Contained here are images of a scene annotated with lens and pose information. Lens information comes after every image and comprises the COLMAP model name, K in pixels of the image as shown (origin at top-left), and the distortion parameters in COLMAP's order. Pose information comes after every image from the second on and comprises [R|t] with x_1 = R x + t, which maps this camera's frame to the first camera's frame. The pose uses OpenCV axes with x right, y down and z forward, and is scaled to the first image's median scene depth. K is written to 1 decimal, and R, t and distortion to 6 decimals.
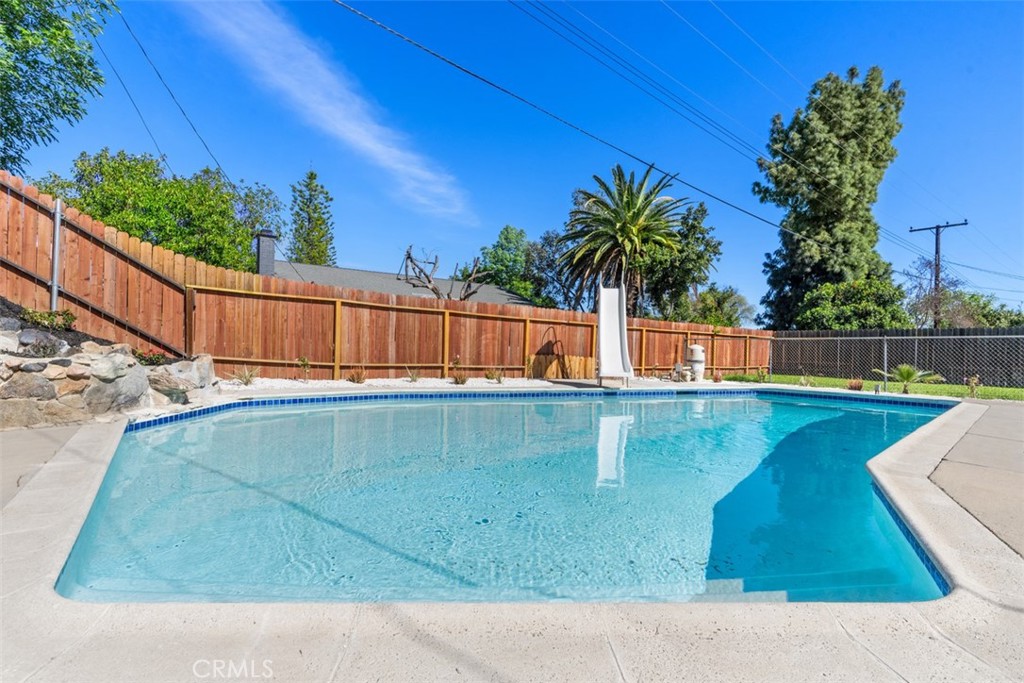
lens RADIAL K [[480.6, 0, 512.4], [0, 480.6, 343.6], [0, 0, 1]] dist [-0.001256, 0.000167]
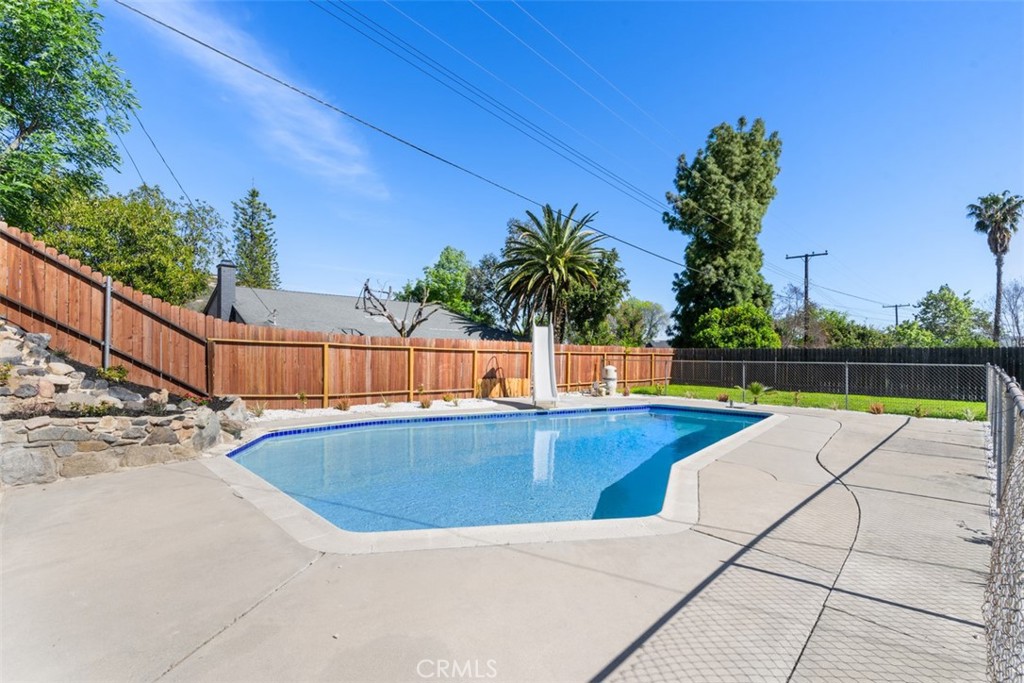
lens RADIAL K [[468.4, 0, 511.6], [0, 468.4, 347.4], [0, 0, 1]] dist [-0.001887, -0.000399]
pose [[0.990896, -0.010908, 0.134185, -0.023660], [0.010750, 0.999940, 0.001898, -0.036659], [-0.134198, -0.000438, 0.990954, -0.122512]]
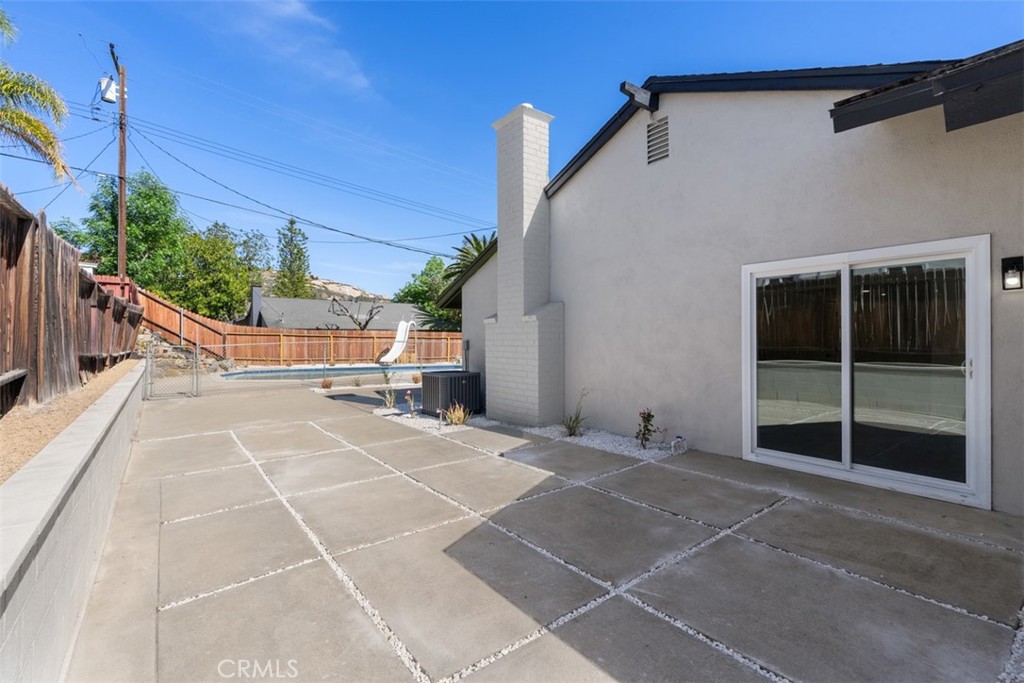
lens RADIAL K [[465.4, 0, 512.0], [0, 465.4, 341.5], [0, 0, 1]] dist [-0.001759, -0.000075]
pose [[0.999733, -0.021708, 0.007878, 0.392689], [0.021590, 0.999657, 0.014794, -0.029061], [-0.008197, -0.014620, 0.999860, -0.689394]]
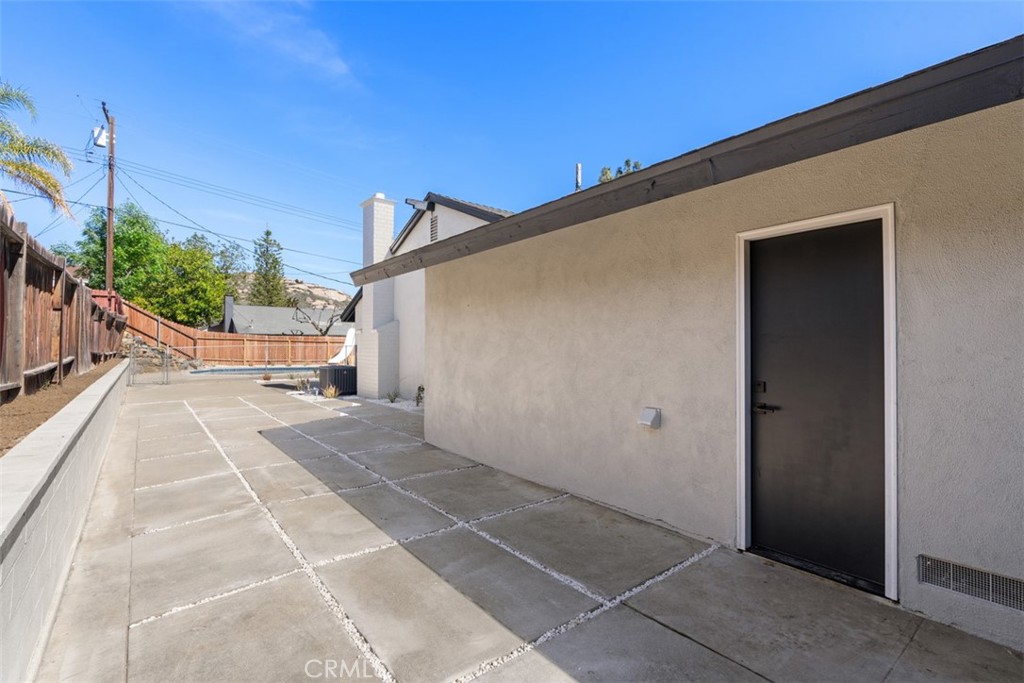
lens RADIAL K [[472.9, 0, 509.1], [0, 472.9, 343.8], [0, 0, 1]] dist [0.000056, -0.000063]
pose [[0.999664, -0.014605, 0.021393, 0.571182], [0.014451, 0.999869, 0.007347, -0.027283], [-0.021498, -0.007035, 0.999744, -0.927426]]
